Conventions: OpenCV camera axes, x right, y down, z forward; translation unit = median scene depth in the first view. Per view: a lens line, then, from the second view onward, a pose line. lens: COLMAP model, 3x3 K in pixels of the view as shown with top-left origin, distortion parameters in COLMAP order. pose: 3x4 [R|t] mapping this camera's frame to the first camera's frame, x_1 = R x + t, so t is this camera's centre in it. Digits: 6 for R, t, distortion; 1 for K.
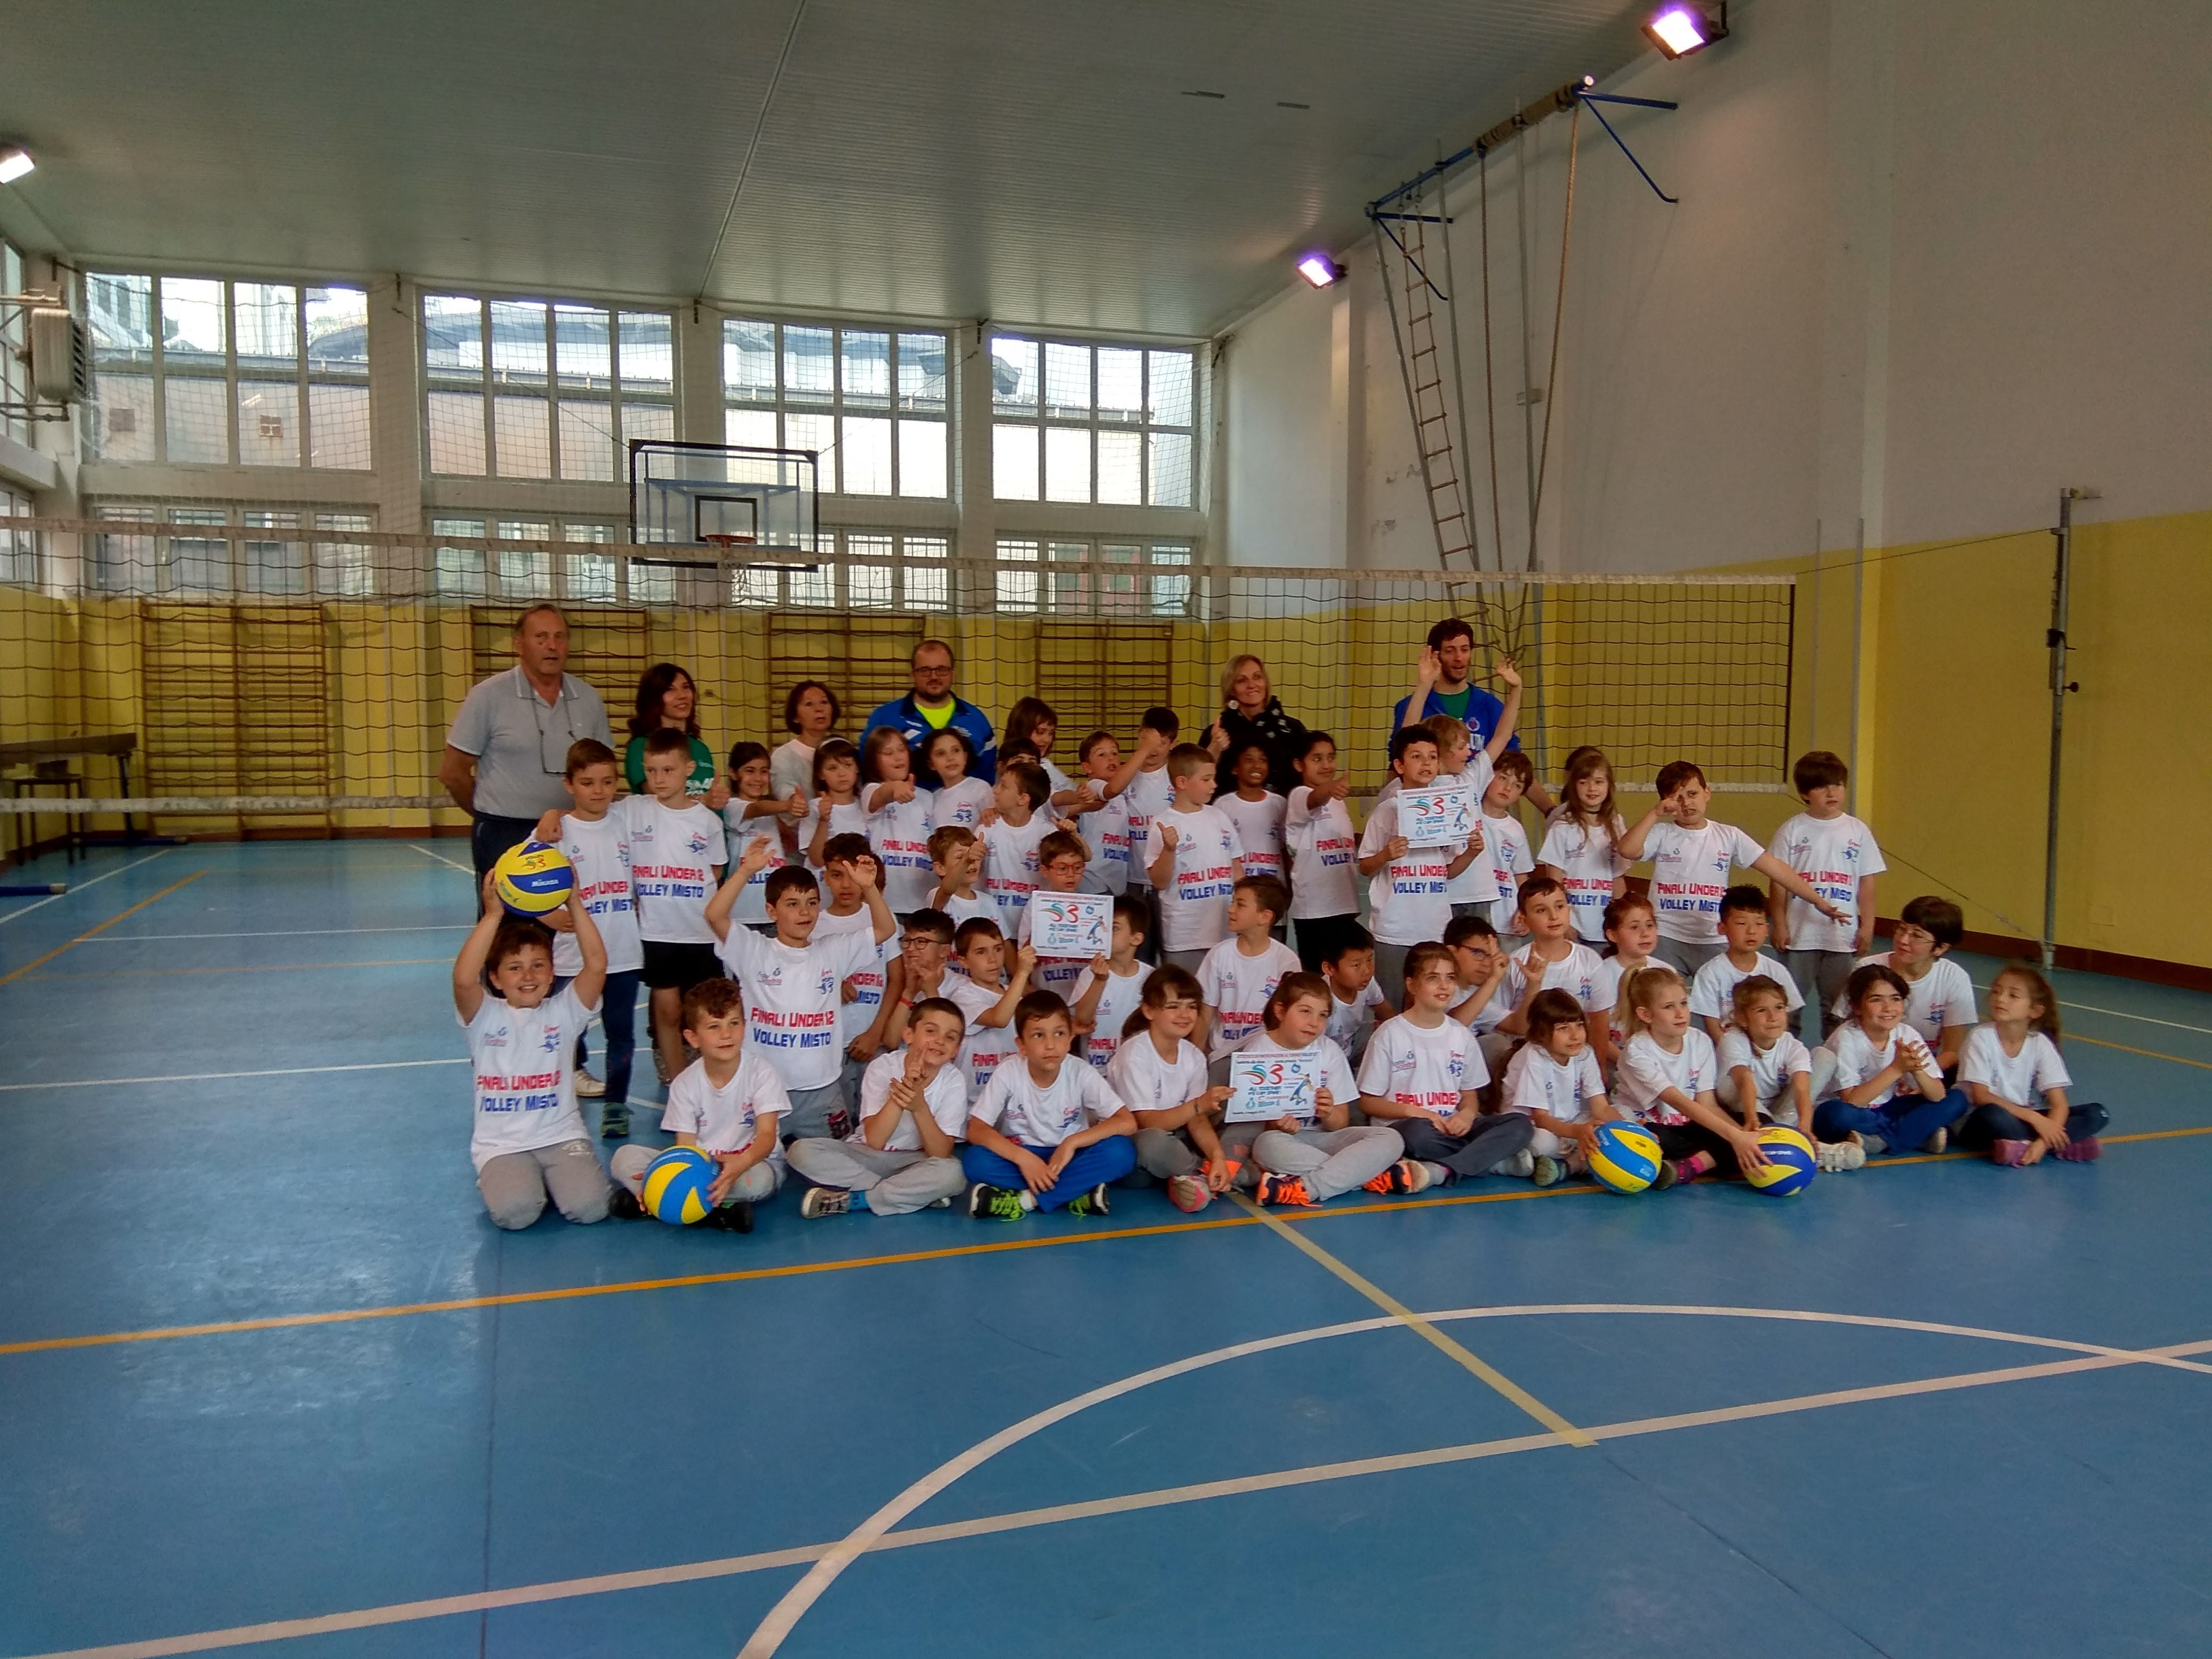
lens RADIAL K [[1899.6, 0, 1106.0], [0, 1899.6, 829.5], [0, 0, 1]] dist [0.132913, -0.307195]
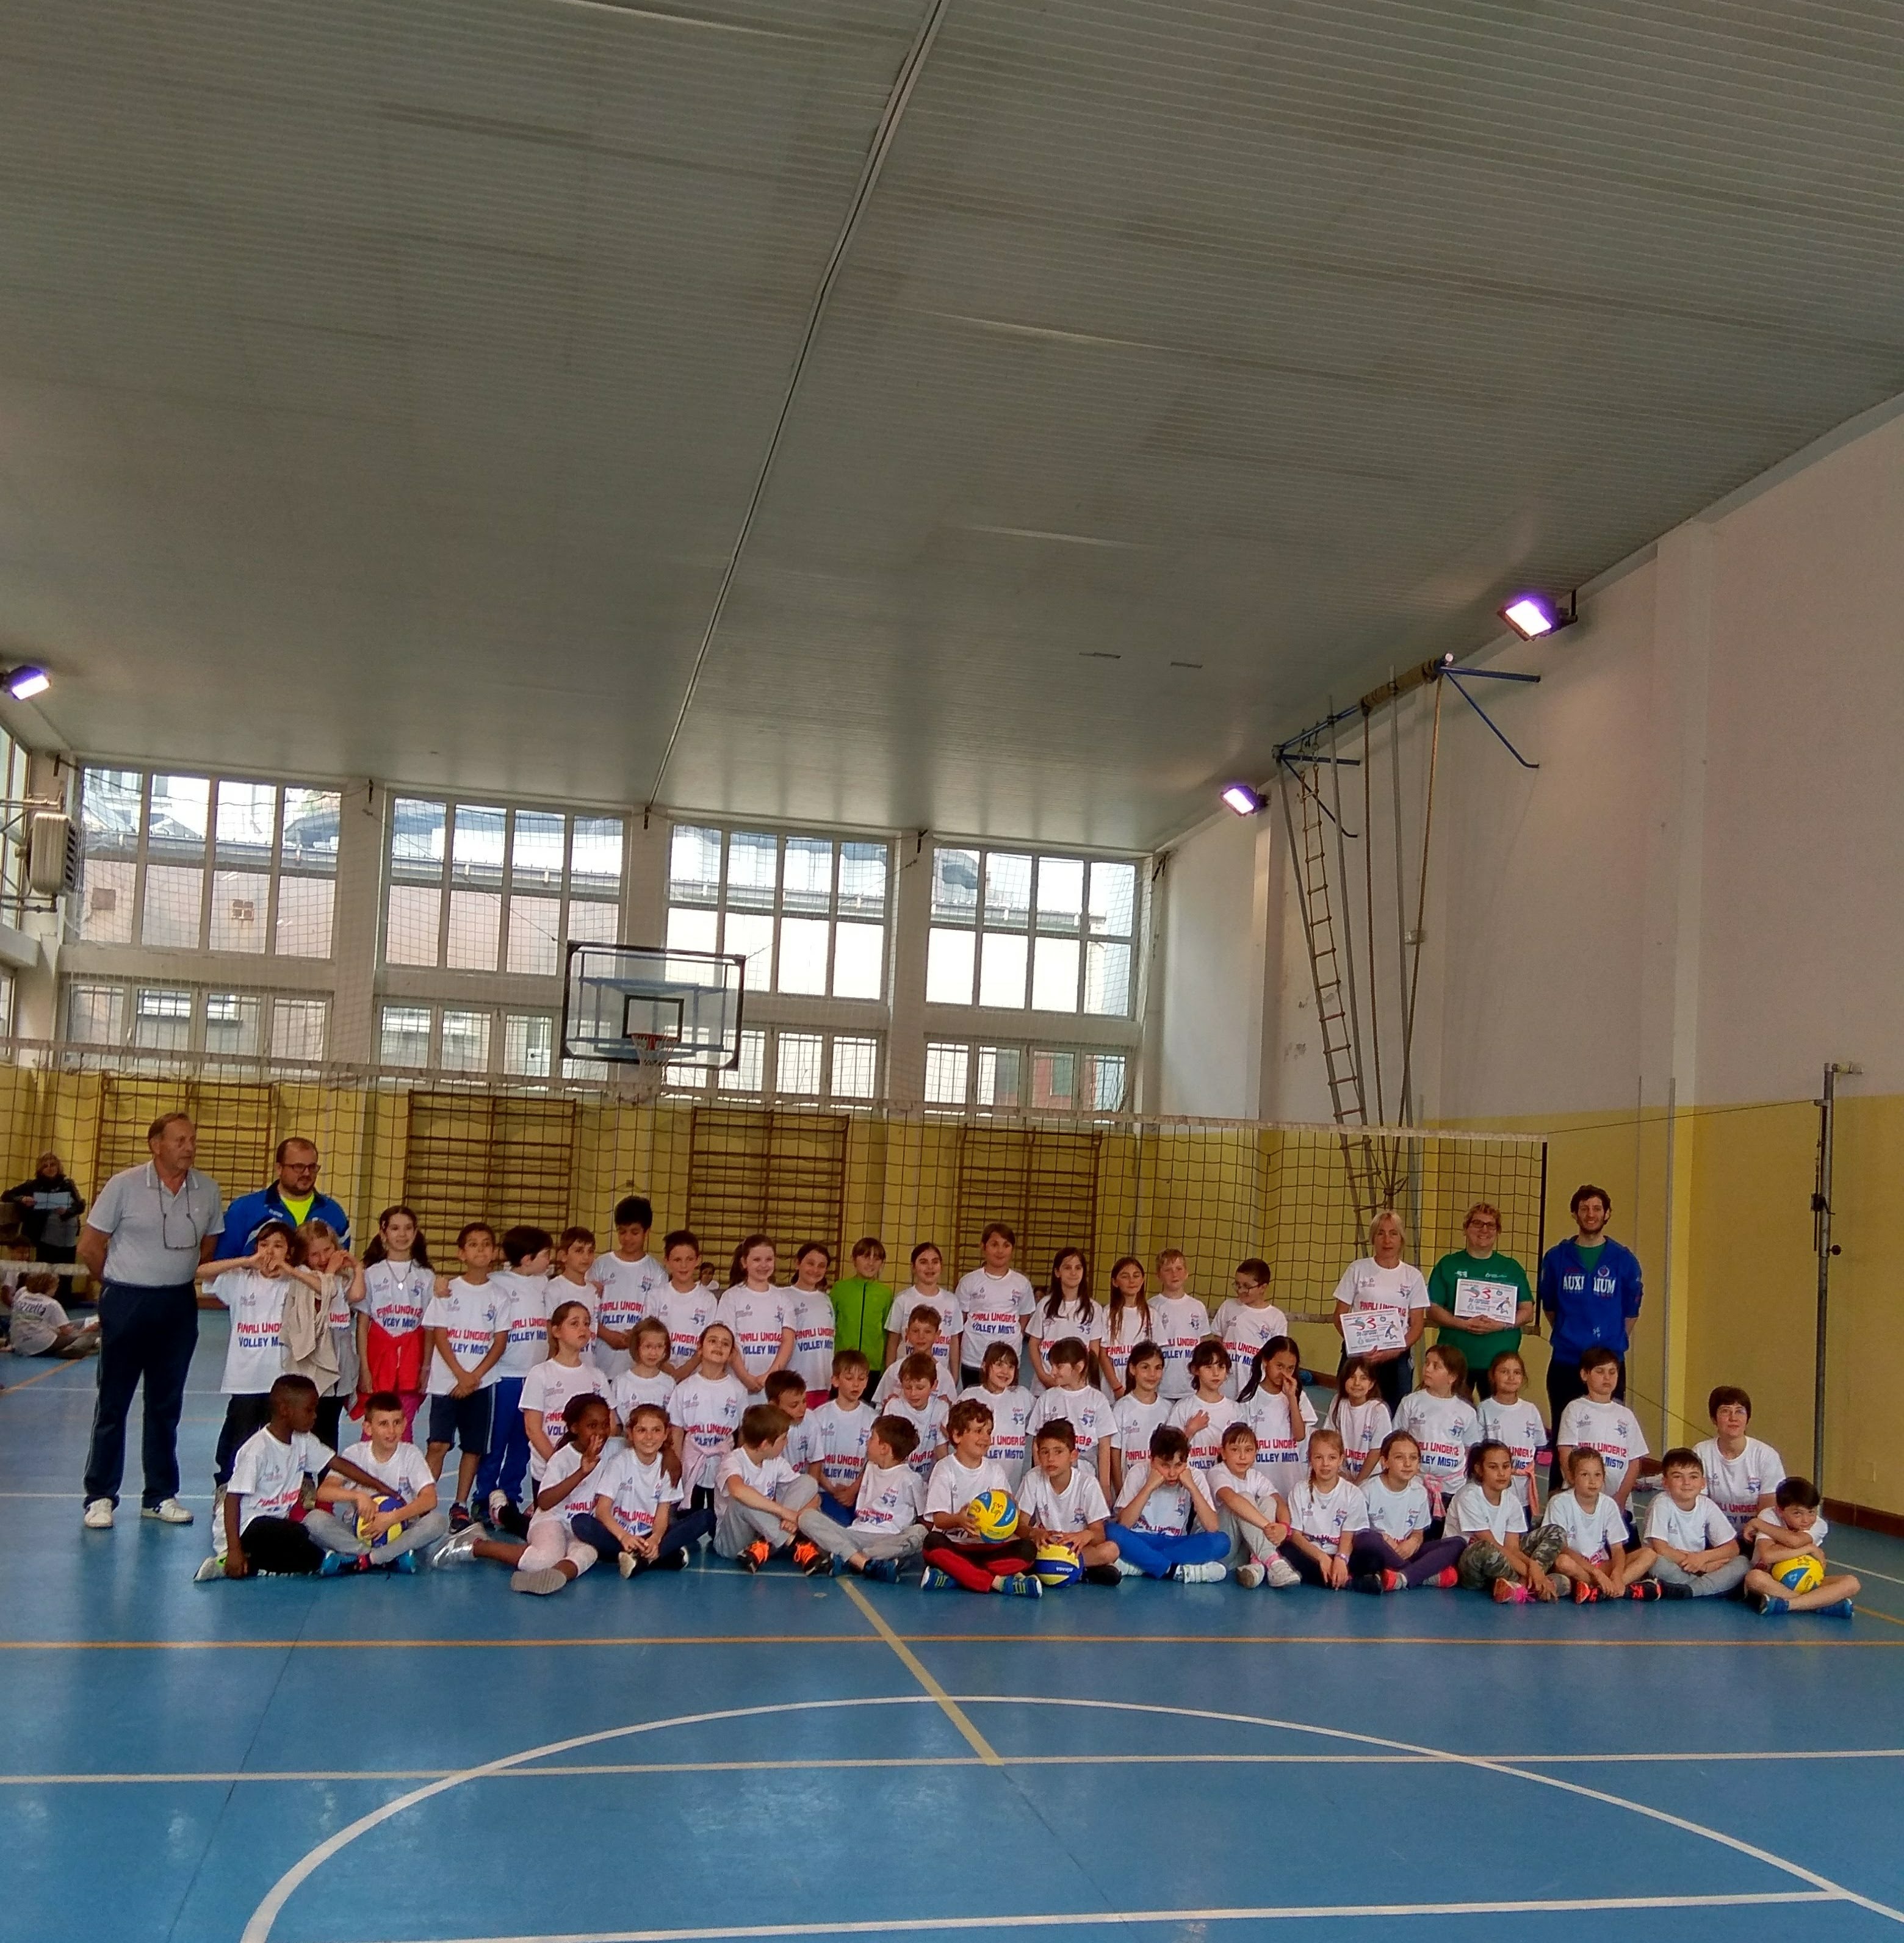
lens RADIAL K [[2281.1, 0, 952.0], [0, 2281.1, 971.5], [0, 0, 1]] dist [0.170263, -0.605755]
pose [[0.993324, 0.036392, -0.109471, 0.091170], [-0.053798, 0.985566, -0.160519, 0.002937], [0.102049, 0.165337, 0.980943, -0.190523]]
